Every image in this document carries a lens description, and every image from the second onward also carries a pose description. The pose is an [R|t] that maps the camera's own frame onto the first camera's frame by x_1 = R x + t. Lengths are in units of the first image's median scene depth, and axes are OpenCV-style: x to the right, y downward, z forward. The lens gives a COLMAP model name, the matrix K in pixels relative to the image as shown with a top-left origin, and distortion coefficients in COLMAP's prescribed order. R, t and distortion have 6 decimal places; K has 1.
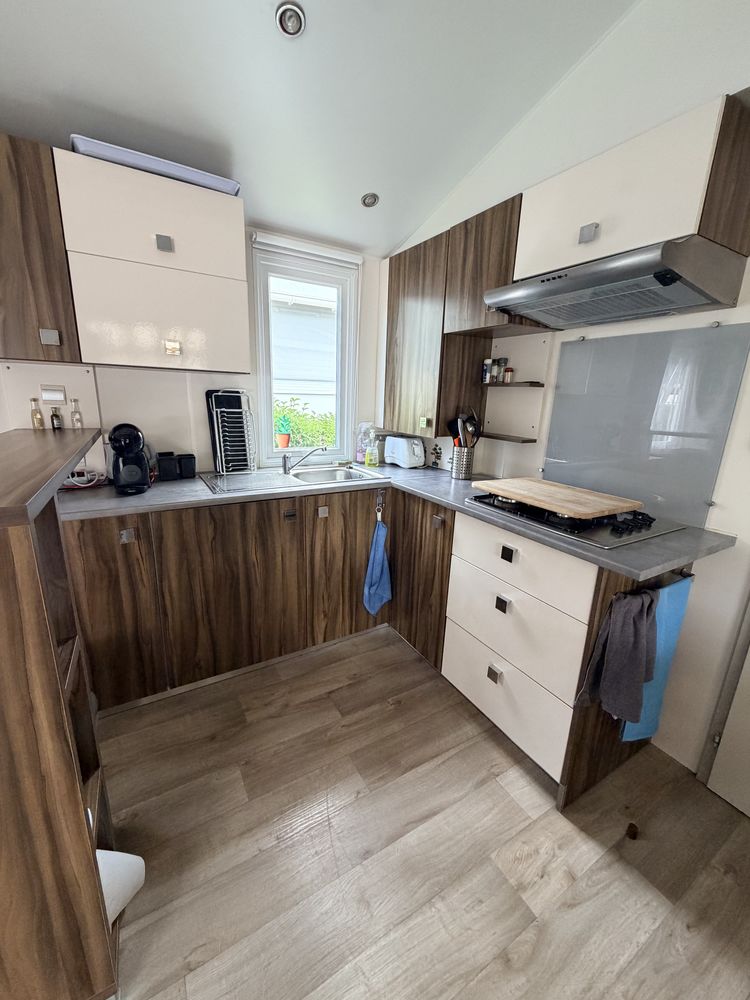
lens RADIAL K [[398.0, 0, 375.6], [0, 398.0, 496.7], [0, 0, 1]] dist [-0.000314, 0.000603]
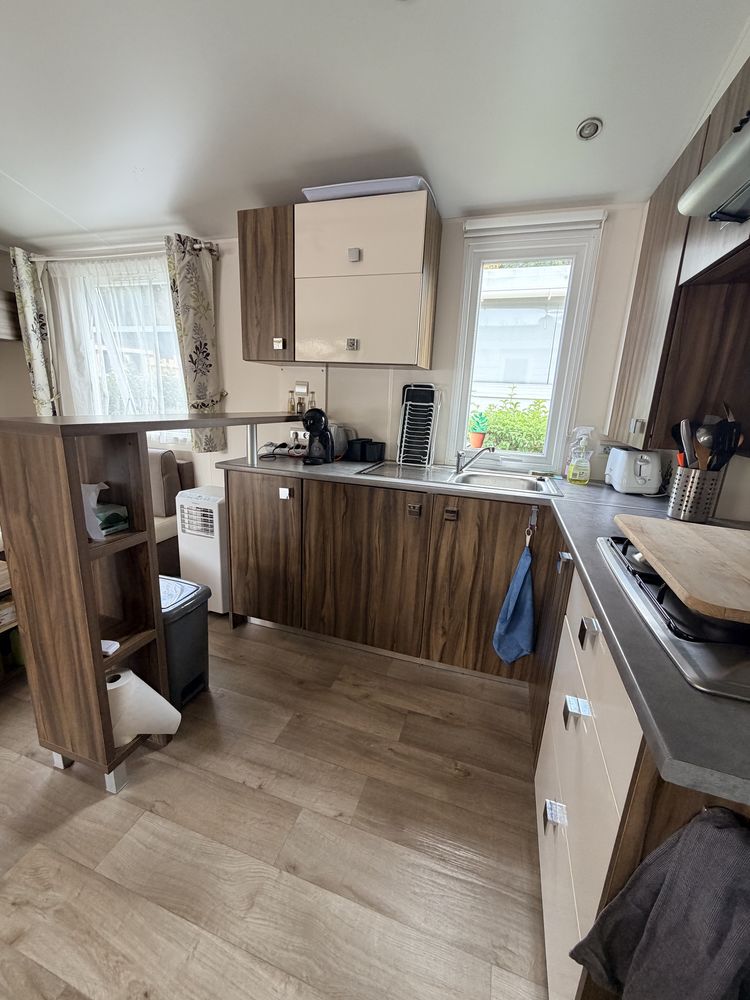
lens RADIAL K [[398.0, 0, 375.6], [0, 398.0, 496.7], [0, 0, 1]] dist [-0.000314, 0.000603]
pose [[0.659868, 0.181022, -0.729250, 0.406751], [-0.208490, 0.976546, 0.053755, -0.016239], [0.721877, 0.116570, 0.682133, 0.274602]]
